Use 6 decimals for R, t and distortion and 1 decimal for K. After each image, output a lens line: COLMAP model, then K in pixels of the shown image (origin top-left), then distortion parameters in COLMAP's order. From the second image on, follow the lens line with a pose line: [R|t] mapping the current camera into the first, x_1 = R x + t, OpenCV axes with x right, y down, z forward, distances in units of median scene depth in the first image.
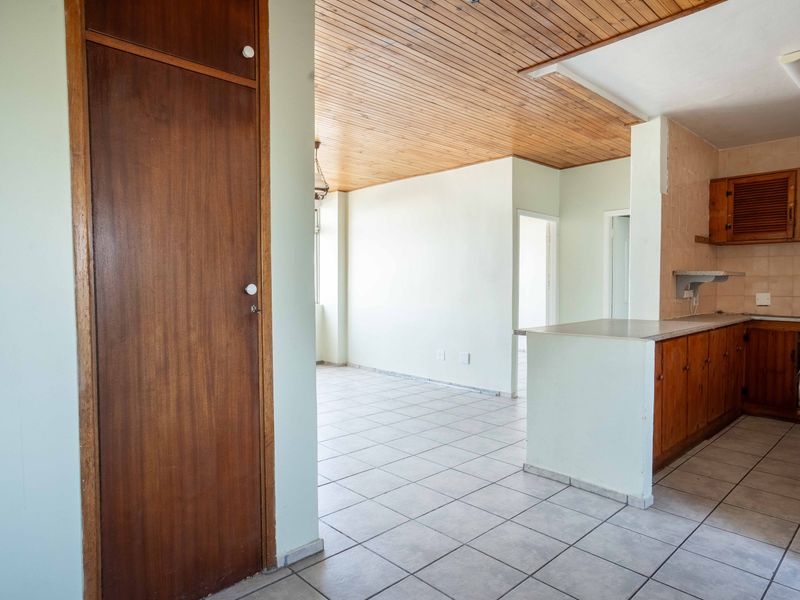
lens RADIAL K [[501.7, 0, 402.5], [0, 501.7, 300.2], [0, 0, 1]] dist [-0.053777, 0.045438]
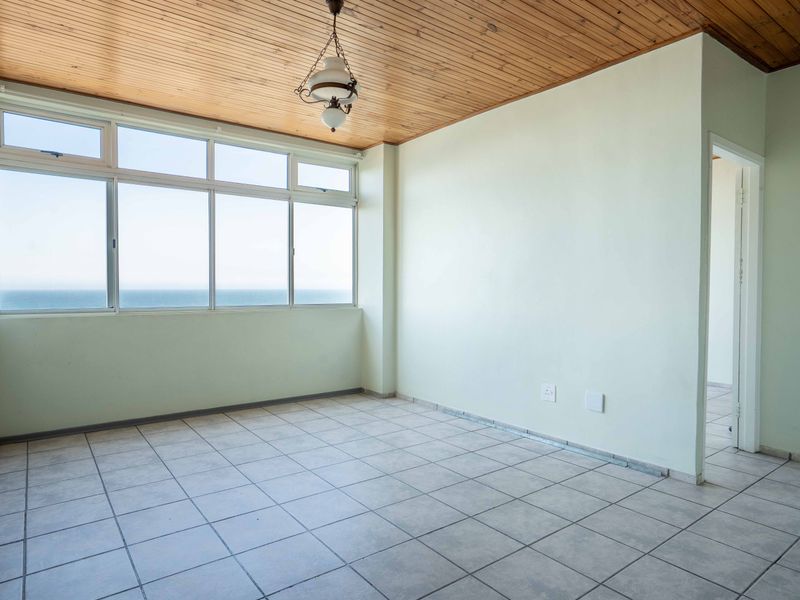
lens RADIAL K [[501.7, 0, 402.5], [0, 501.7, 300.2], [0, 0, 1]] dist [-0.053777, 0.045438]
pose [[0.994191, 0.003866, -0.107561, -0.042771], [-0.004586, 0.999969, -0.006444, 0.002897], [0.107533, 0.006900, 0.994178, 0.479149]]
